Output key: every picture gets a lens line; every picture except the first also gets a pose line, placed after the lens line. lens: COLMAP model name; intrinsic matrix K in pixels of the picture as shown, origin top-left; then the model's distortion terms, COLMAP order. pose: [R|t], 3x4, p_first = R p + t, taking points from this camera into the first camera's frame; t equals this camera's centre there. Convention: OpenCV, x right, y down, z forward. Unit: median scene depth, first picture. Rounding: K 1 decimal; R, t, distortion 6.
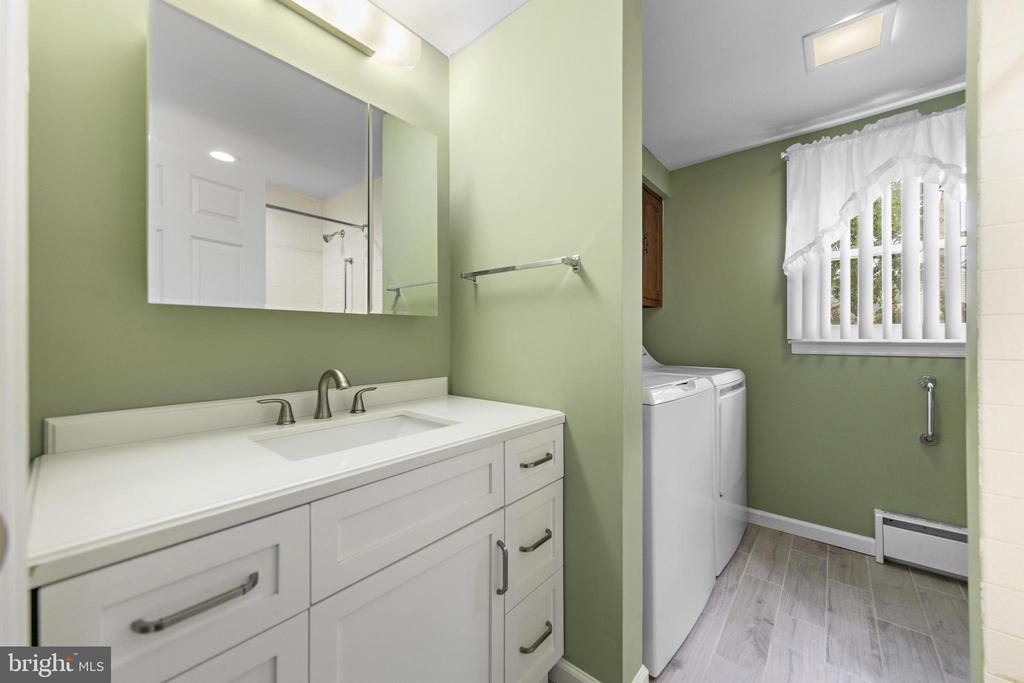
lens RADIAL K [[372.1, 0, 517.6], [0, 372.1, 338.9], [0, 0, 1]] dist [0.004708, -0.000132]
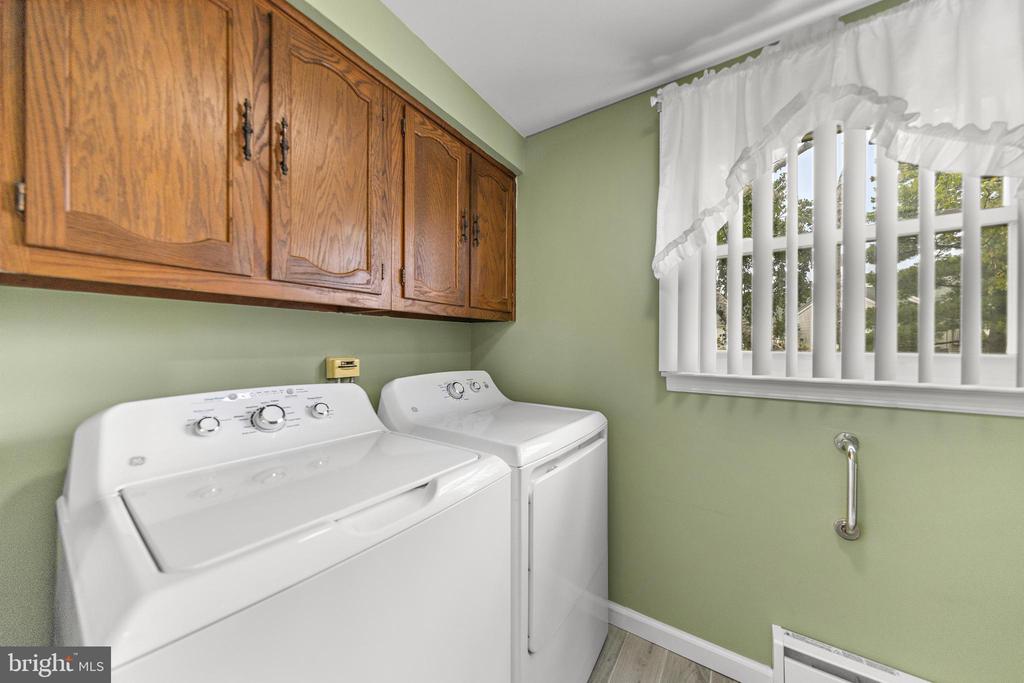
lens RADIAL K [[344.2, 0, 508.6], [0, 344.2, 346.3], [0, 0, 1]] dist [0.003886, 0.000037]
pose [[0.994045, 0.001497, 0.108957, 0.409558], [-0.002111, 0.999983, 0.005514, -0.052569], [-0.108947, -0.005711, 0.994031, 0.431762]]
